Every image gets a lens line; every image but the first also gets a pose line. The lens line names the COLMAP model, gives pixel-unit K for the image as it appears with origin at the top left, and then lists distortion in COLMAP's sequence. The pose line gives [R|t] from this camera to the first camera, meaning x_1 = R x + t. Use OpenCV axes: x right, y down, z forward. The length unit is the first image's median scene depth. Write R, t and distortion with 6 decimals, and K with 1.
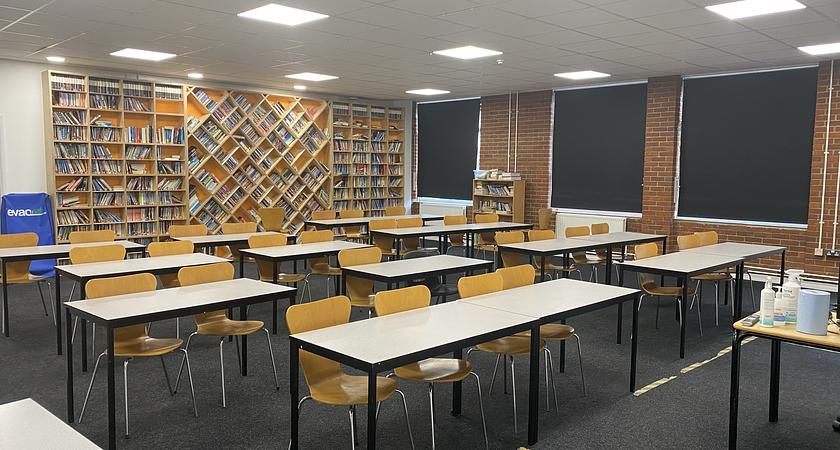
lens RADIAL K [[635.7, 0, 416.4], [0, 635.7, 230.0], [0, 0, 1]] dist [0.074596, -0.047776]
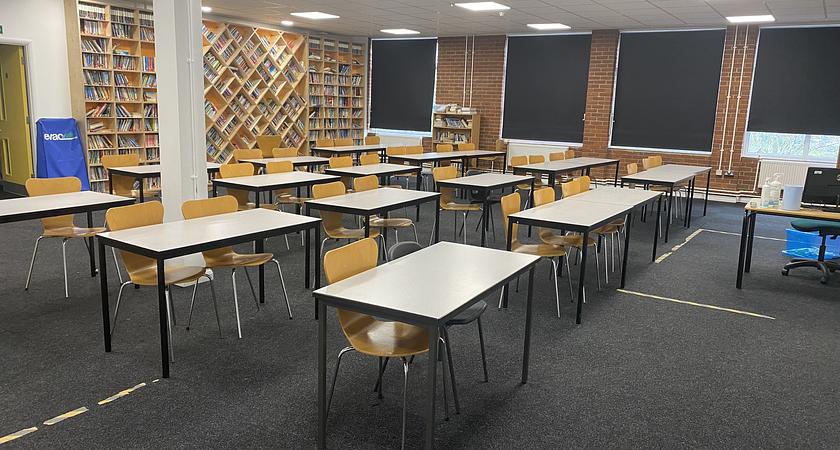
lens RADIAL K [[635.7, 0, 425.3], [0, 635.7, 219.4], [0, 0, 1]] dist [0.074596, -0.047776]
pose [[0.976699, -0.018262, 0.213835, -0.200957], [-0.000601, 0.996136, 0.087818, 0.011311], [-0.214612, -0.085900, 0.972915, -0.128447]]
